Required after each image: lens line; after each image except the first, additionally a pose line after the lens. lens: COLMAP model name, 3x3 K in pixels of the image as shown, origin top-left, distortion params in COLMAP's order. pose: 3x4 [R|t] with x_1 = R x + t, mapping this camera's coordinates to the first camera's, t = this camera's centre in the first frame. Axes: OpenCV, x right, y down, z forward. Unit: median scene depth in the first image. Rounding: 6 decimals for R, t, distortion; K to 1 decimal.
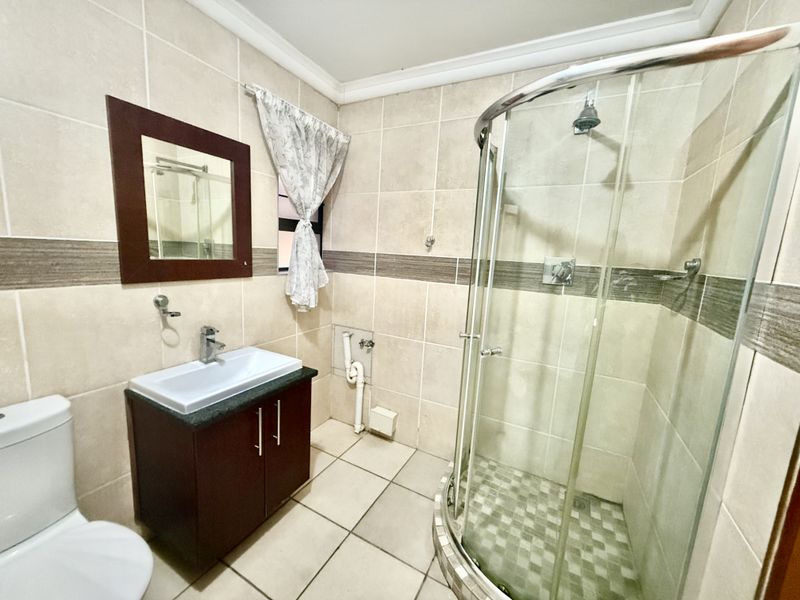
lens RADIAL K [[317.7, 0, 400.1], [0, 317.7, 299.5], [0, 0, 1]] dist [0.001990, -0.000759]
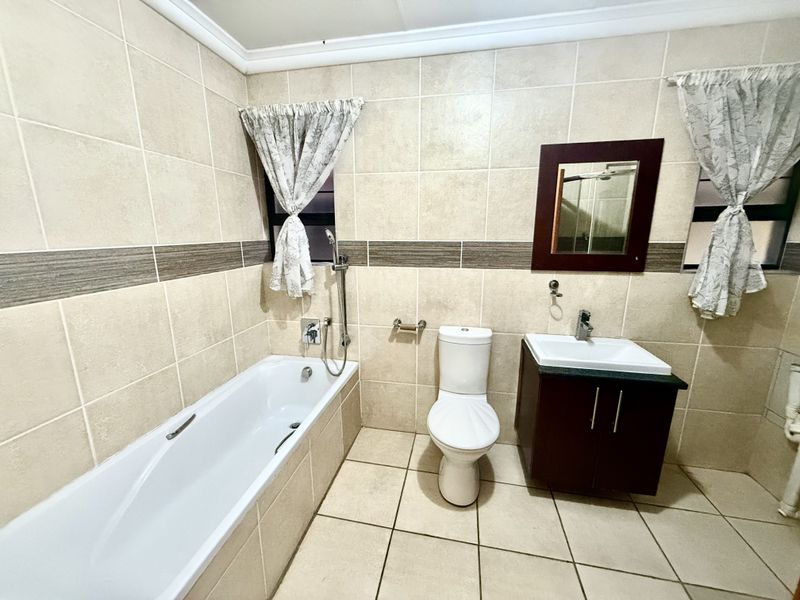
lens RADIAL K [[317.7, 0, 399.1], [0, 317.7, 300.8], [0, 0, 1]] dist [0.001990, -0.000759]
pose [[0.286262, 0.148119, -0.946634, 0.273906], [-0.131990, 0.984656, 0.114154, 0.004559], [0.949017, 0.092268, 0.301419, -0.023056]]
